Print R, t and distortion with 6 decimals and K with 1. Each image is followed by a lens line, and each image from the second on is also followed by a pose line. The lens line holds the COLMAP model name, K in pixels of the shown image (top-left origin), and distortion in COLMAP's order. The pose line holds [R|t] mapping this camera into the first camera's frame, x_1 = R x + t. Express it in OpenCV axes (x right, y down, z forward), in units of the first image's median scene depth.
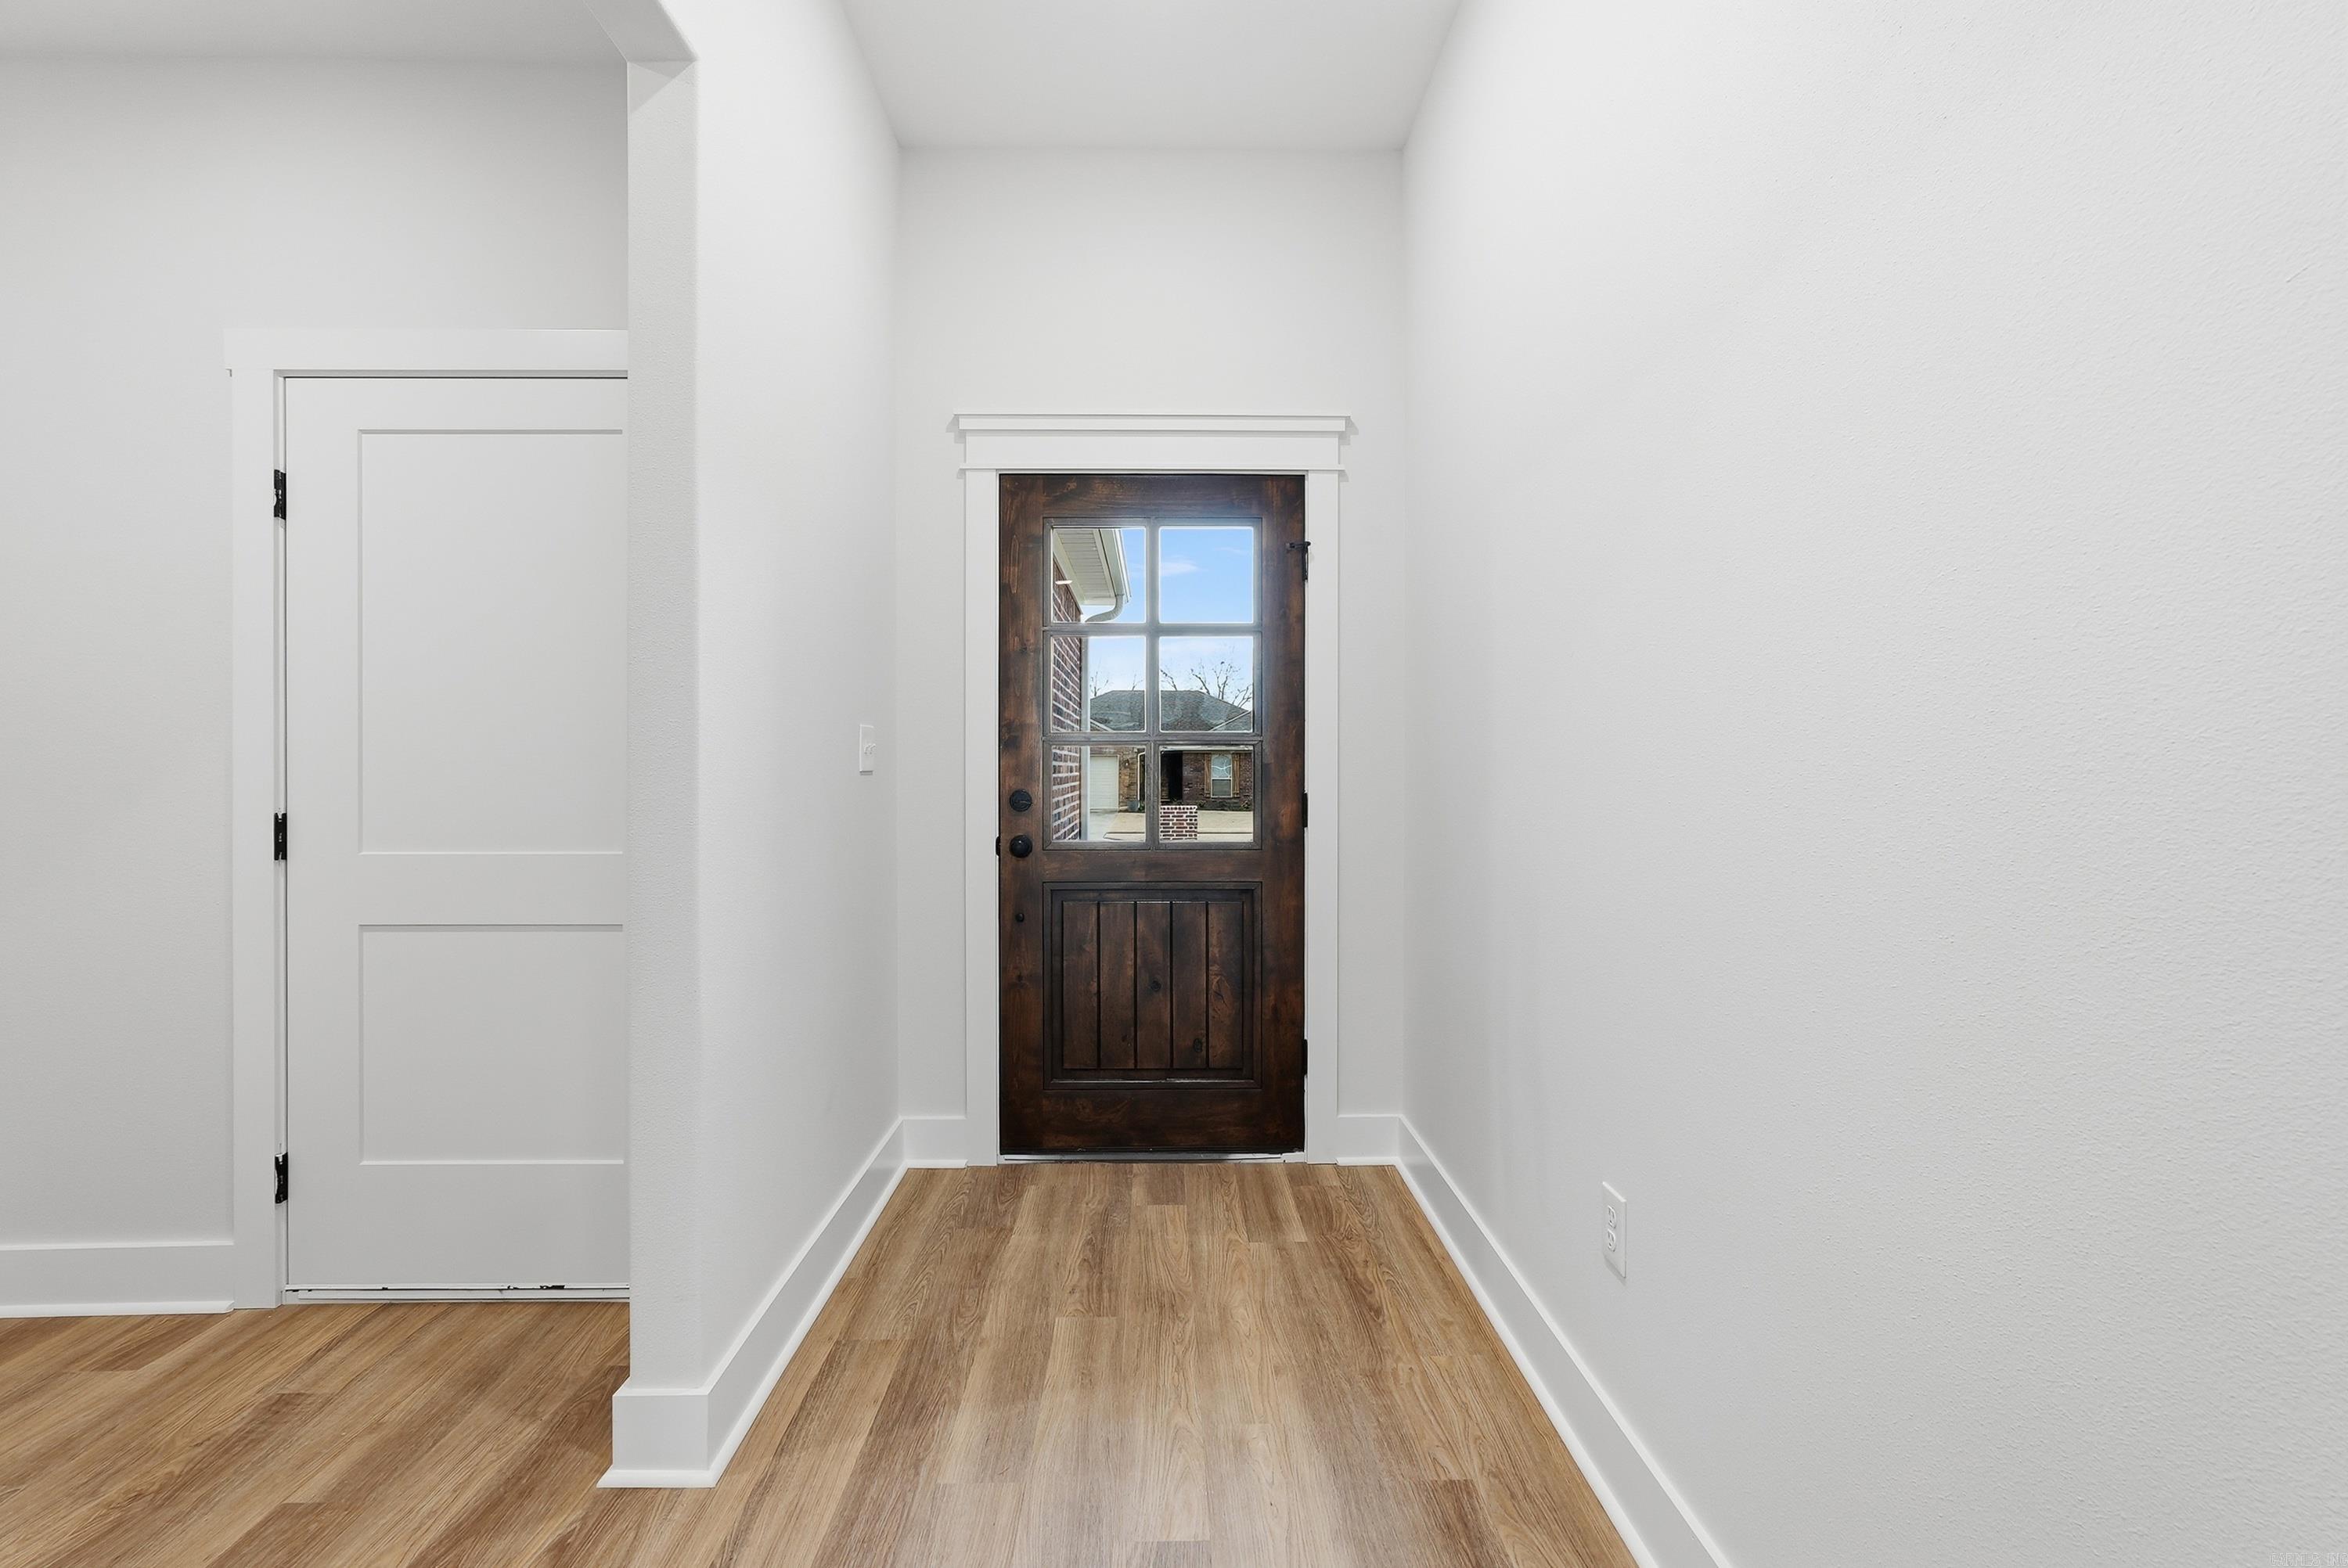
lens RADIAL K [[1039.3, 0, 1171.0], [0, 1039.3, 779.1], [0, 0, 1]] dist [-0.022576, 0.010448]
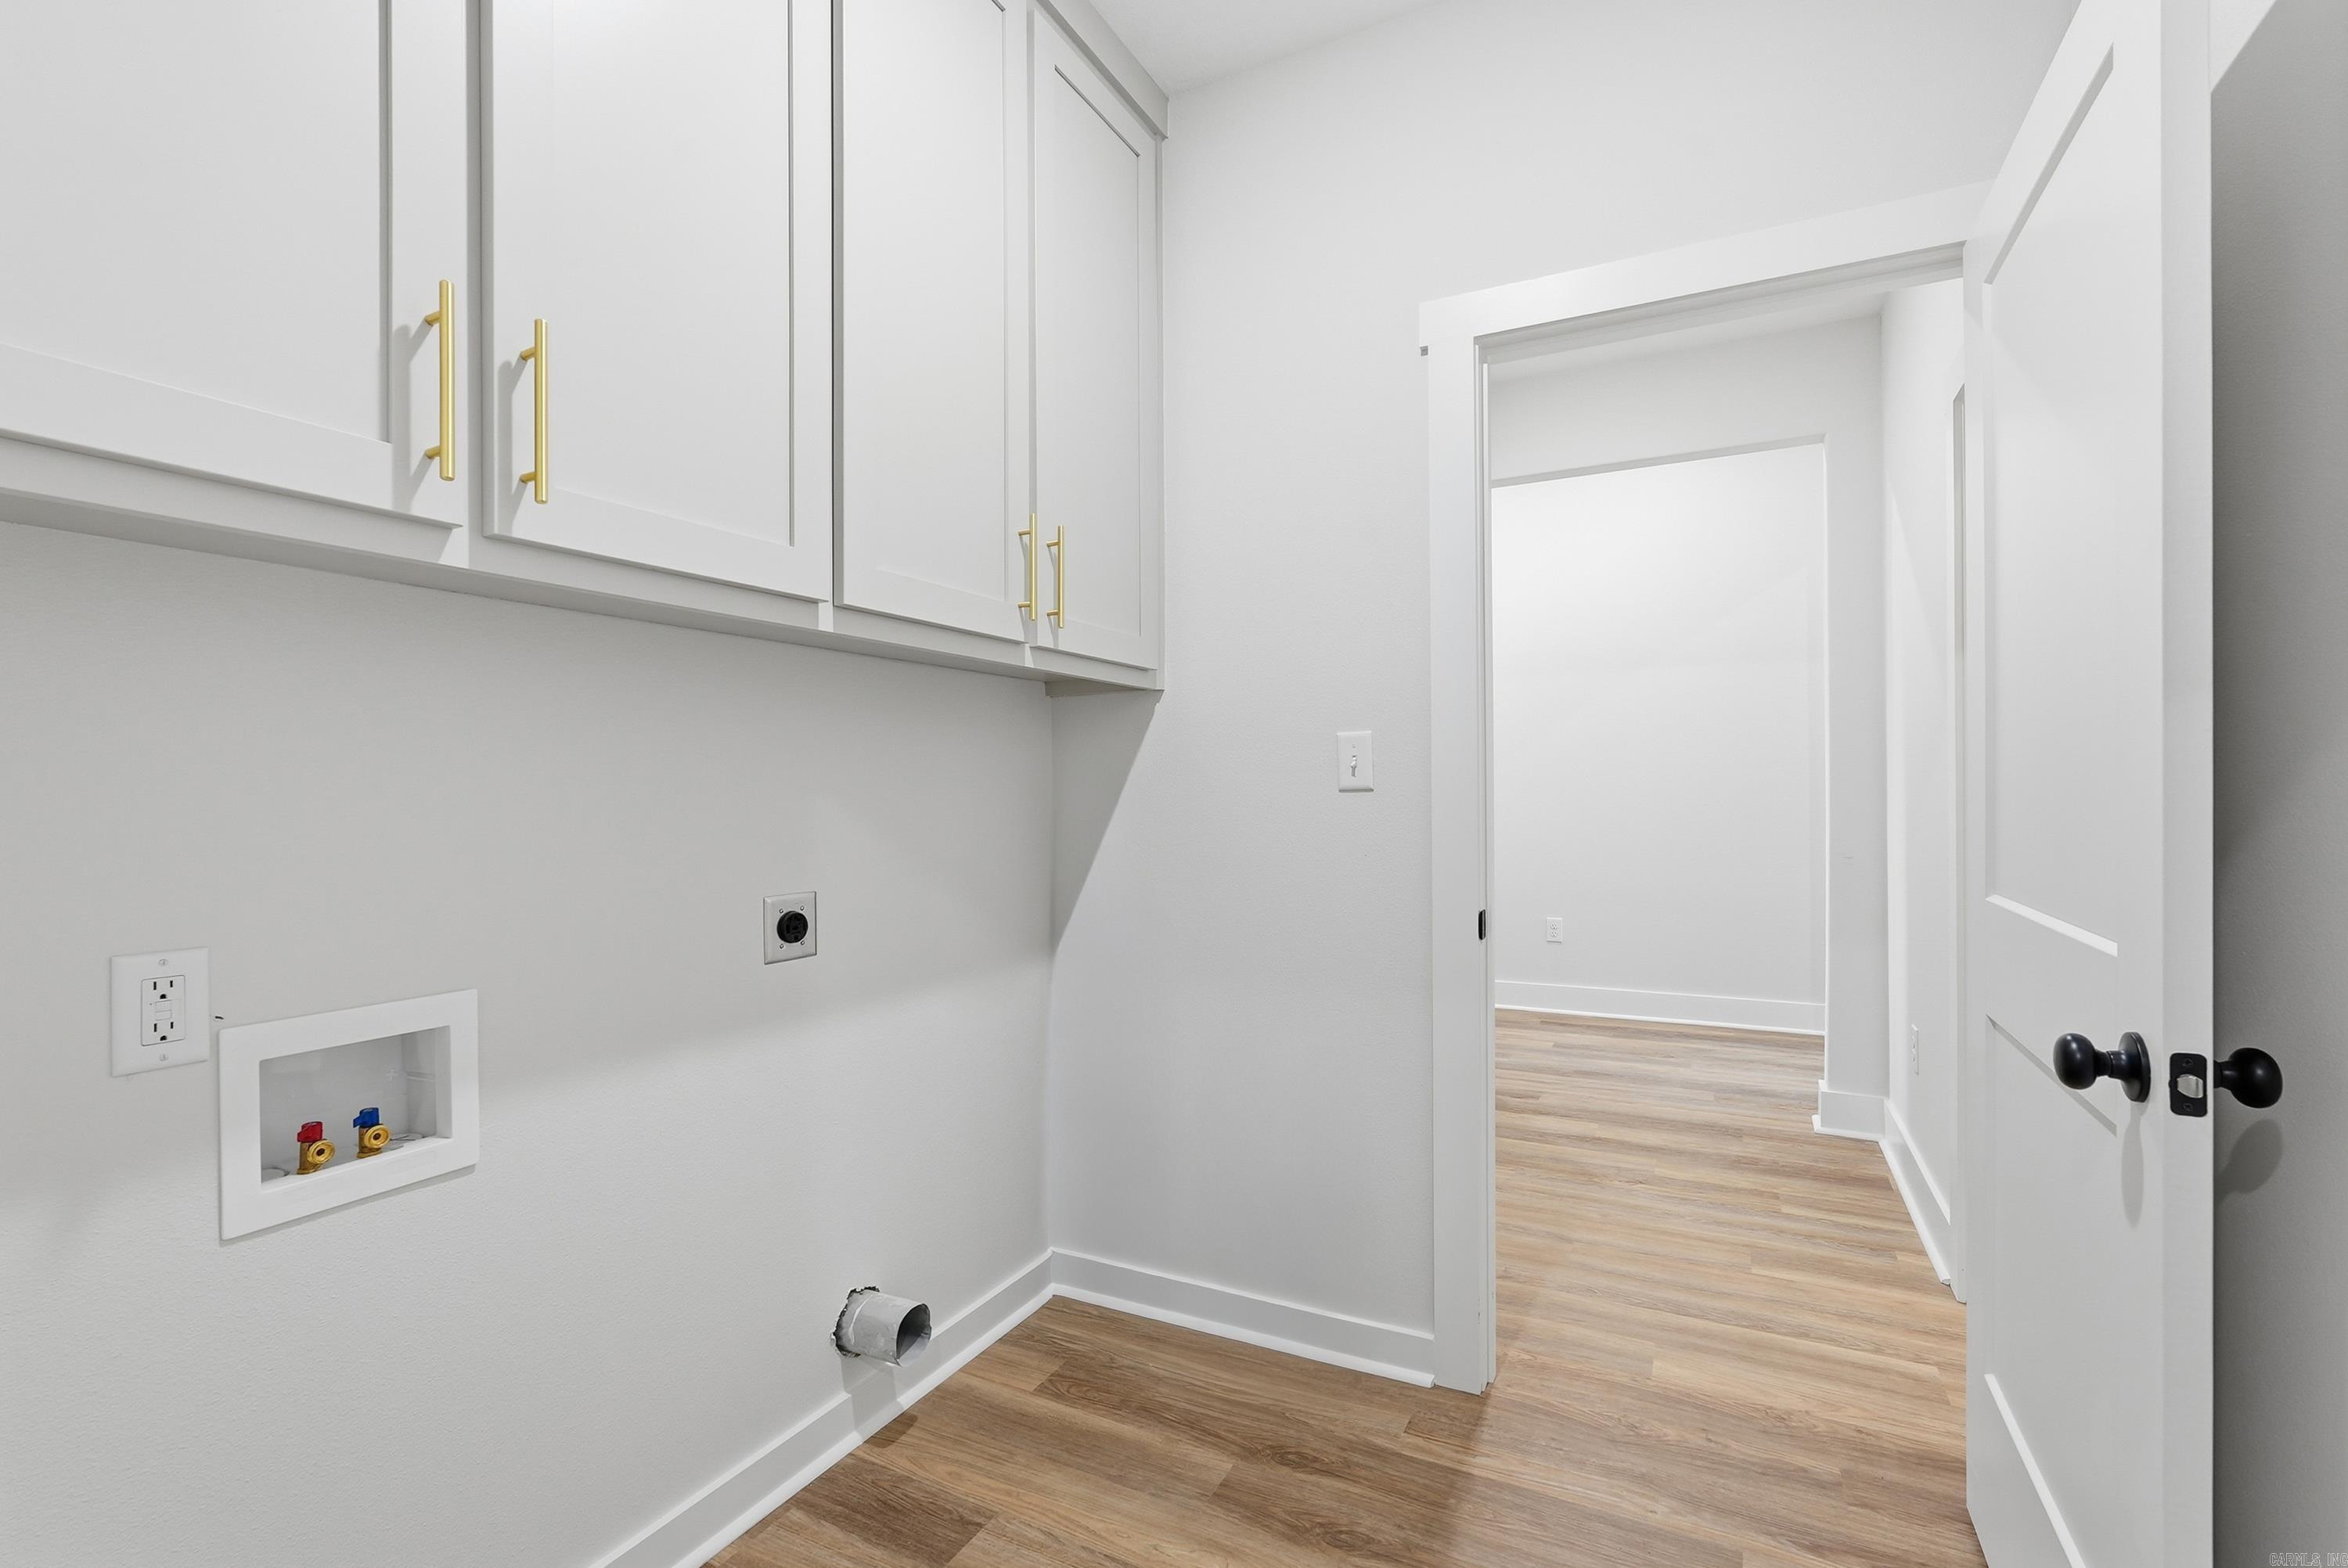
lens RADIAL K [[1063.7, 0, 1165.4], [0, 1063.7, 783.7], [0, 0, 1]] dist [-0.002278, -0.000065]
pose [[0.480089, 0.003341, 0.877213, -2.110944], [0.013964, 0.999837, -0.011450, -0.000630], [-0.877108, 0.017746, 0.479965, 0.318565]]
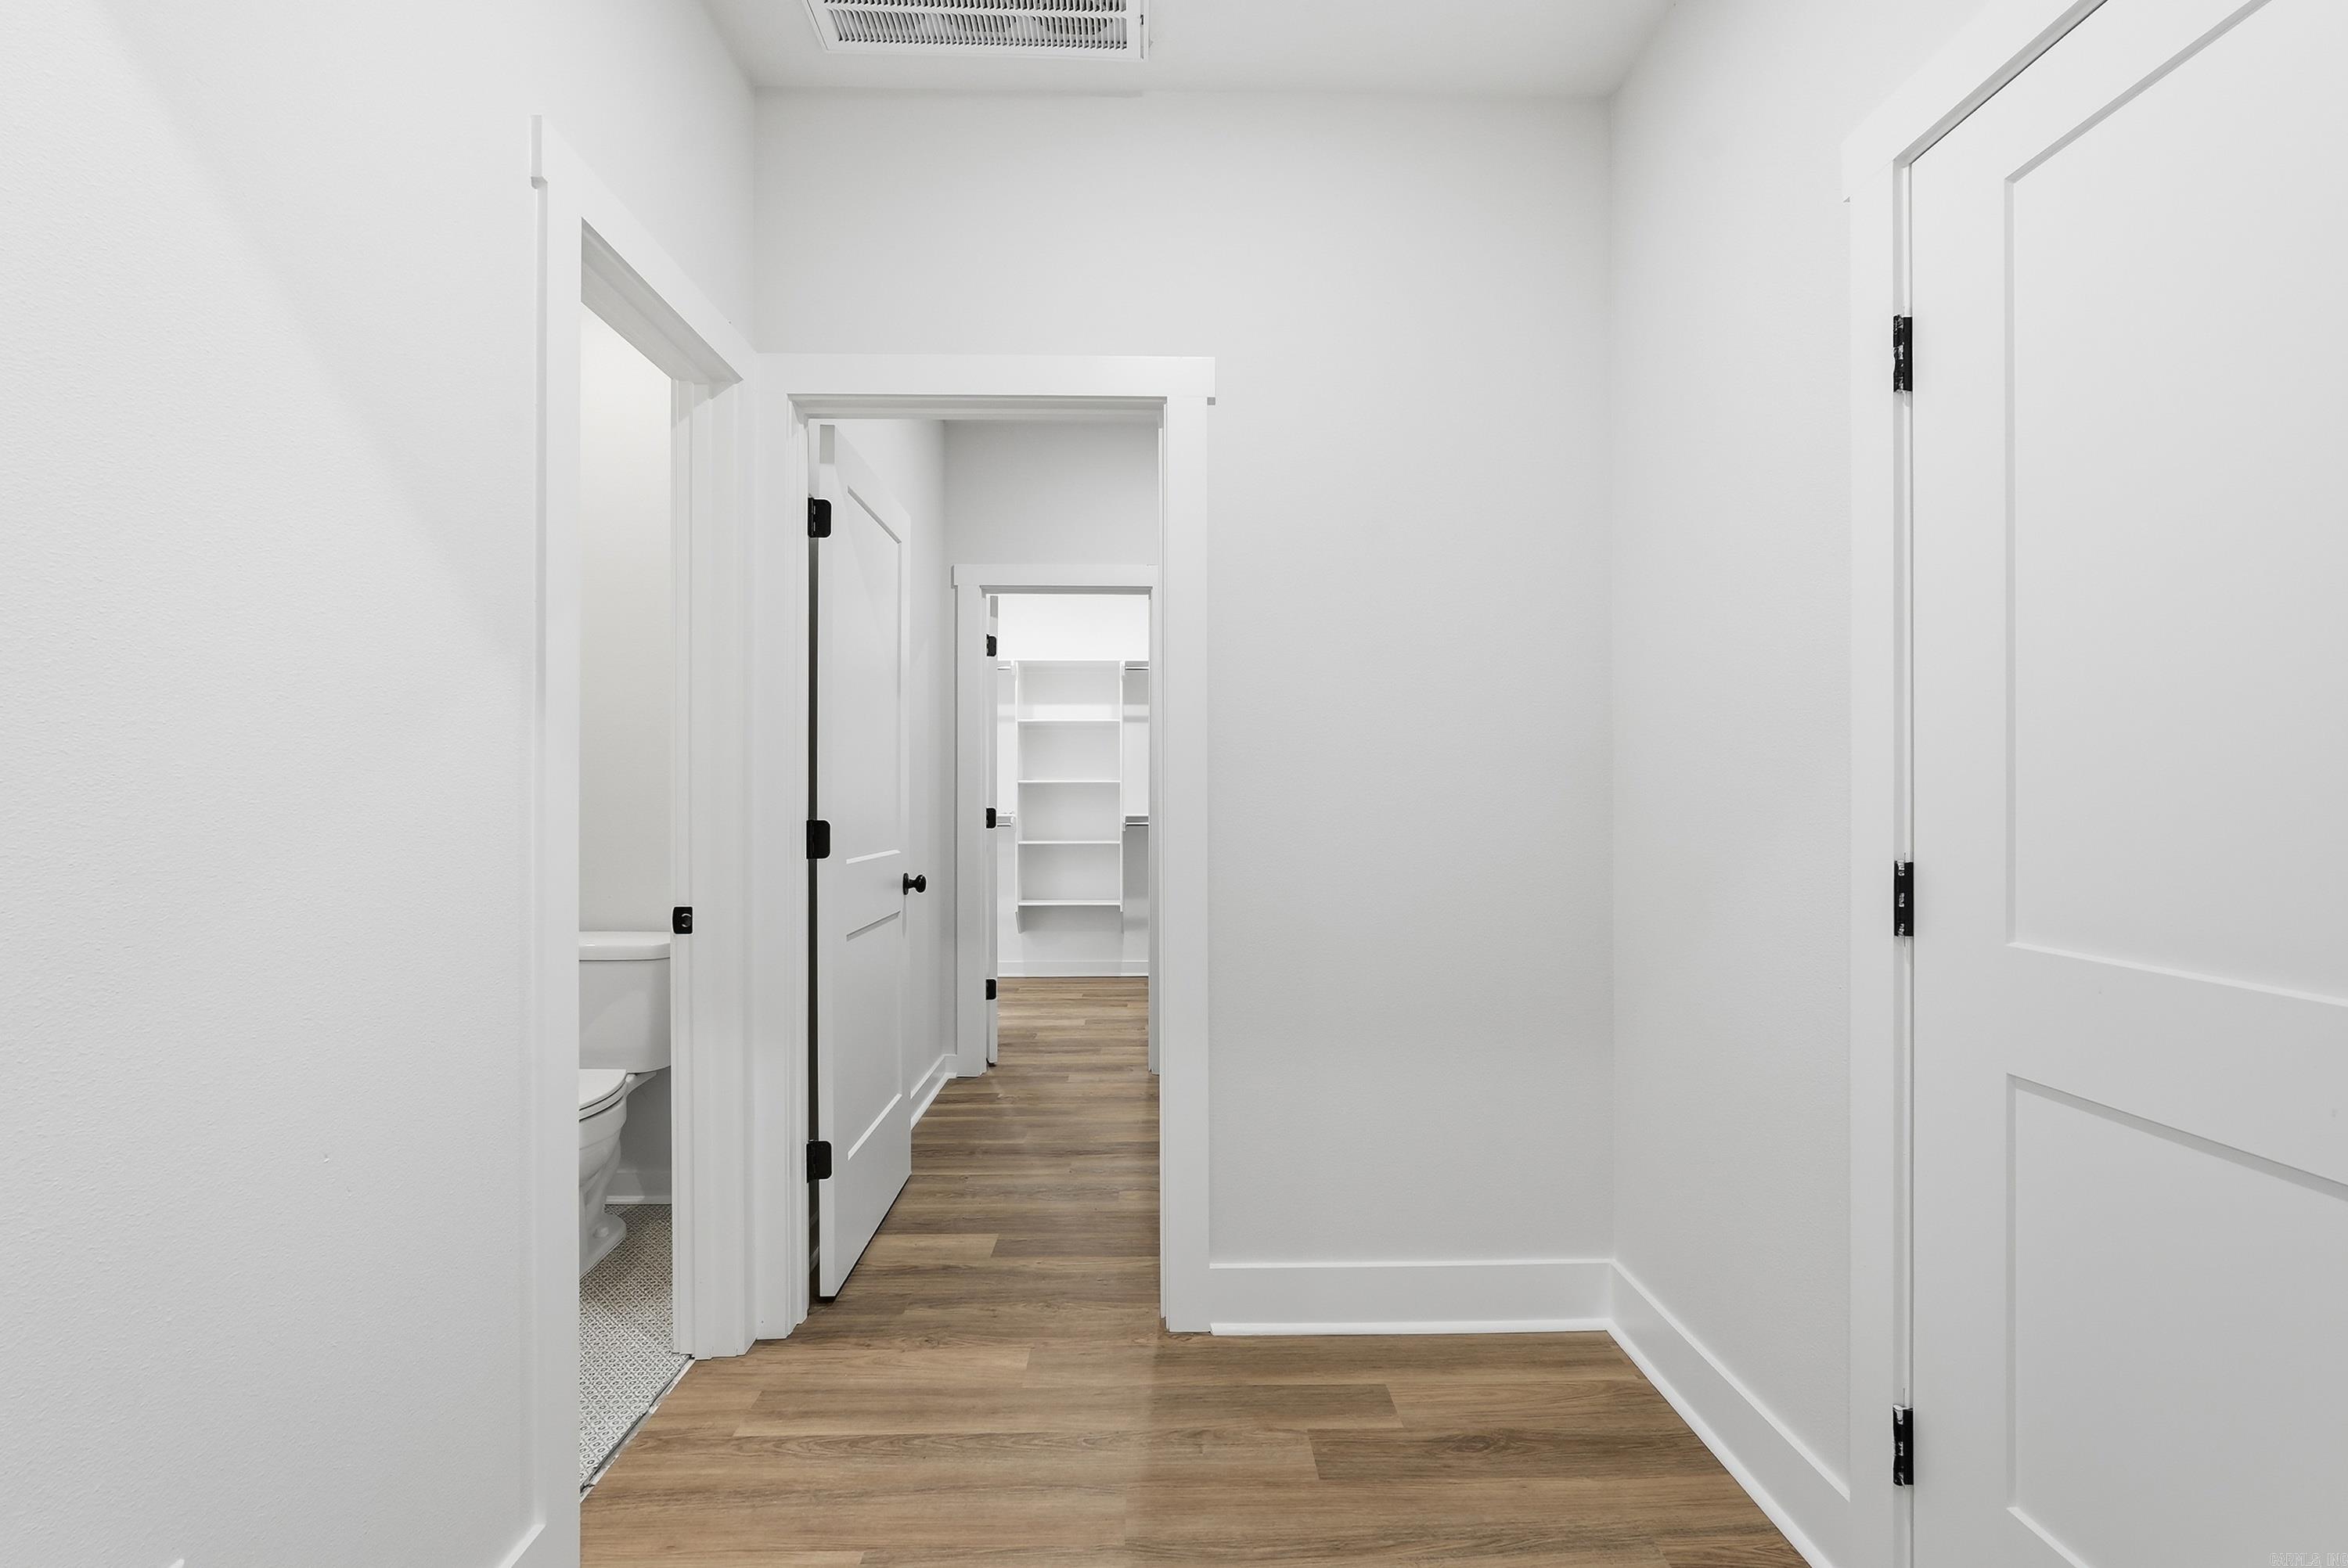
lens RADIAL K [[1050.8, 0, 1175.8], [0, 1050.8, 788.8], [0, 0, 1]] dist [-0.009570, 0.005236]
pose [[0.008338, -0.003328, -0.999960, -0.215930], [-0.009452, 0.999950, -0.003406, -0.004263], [0.999921, 0.009480, 0.008307, 0.512531]]
